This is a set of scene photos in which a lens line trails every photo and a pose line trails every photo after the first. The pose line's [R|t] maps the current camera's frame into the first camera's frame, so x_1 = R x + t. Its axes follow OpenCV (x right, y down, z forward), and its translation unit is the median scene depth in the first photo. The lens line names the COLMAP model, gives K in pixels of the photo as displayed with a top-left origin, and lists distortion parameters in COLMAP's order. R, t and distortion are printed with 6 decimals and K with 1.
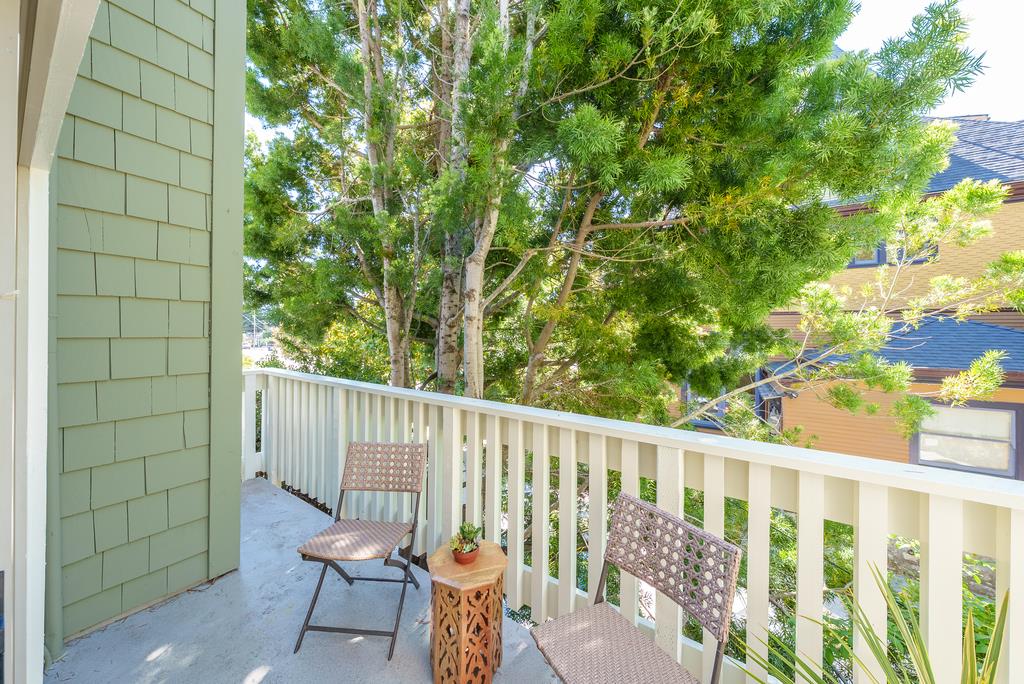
lens RADIAL K [[353.4, 0, 514.1], [0, 353.4, 332.2], [0, 0, 1]] dist [0.001141, 0.000045]
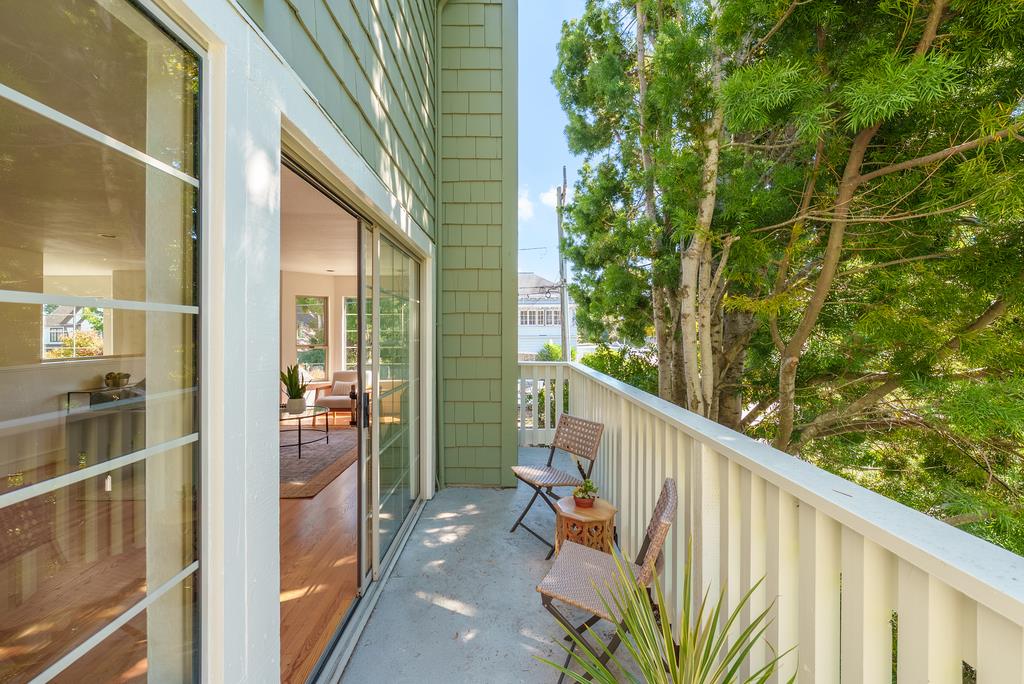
lens RADIAL K [[427.9, 0, 512.9], [0, 427.9, 332.9], [0, 0, 1]] dist [0.000491, 0.000032]
pose [[0.576530, -0.006039, -0.817054, 0.559950], [0.005203, 0.999980, -0.003720, 0.009307], [0.817060, -0.002107, 0.576549, -0.056128]]
